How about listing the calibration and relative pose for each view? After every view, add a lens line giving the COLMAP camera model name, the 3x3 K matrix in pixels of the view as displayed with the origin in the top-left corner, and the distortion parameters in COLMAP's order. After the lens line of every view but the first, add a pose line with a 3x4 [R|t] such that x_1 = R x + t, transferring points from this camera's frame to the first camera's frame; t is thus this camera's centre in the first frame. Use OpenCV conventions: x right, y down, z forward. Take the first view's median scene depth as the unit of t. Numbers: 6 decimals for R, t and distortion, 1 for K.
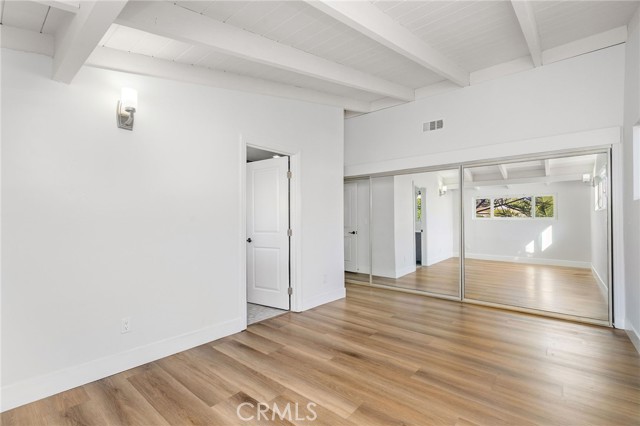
lens RADIAL K [[287.6, 0, 320.0], [0, 287.6, 213.0], [0, 0, 1]] dist [0.004369, 0.000513]
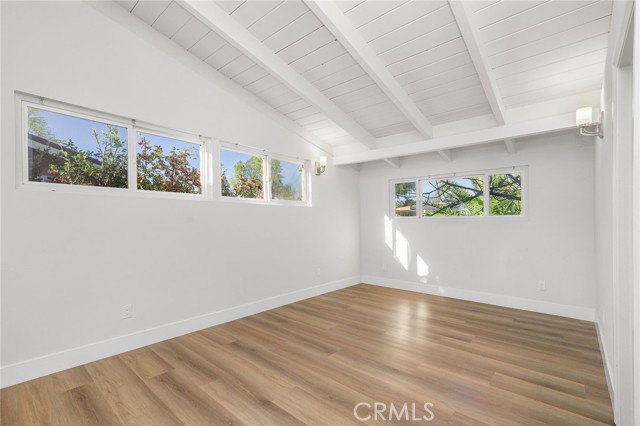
lens RADIAL K [[287.6, 0, 320.0], [0, 287.6, 213.0], [0, 0, 1]] dist [0.004369, 0.000513]
pose [[-0.999900, -0.001640, 0.014035, 0.343853], [-0.002448, 0.998326, -0.057785, 0.065517], [-0.013917, -0.057814, -0.998230, 1.970983]]
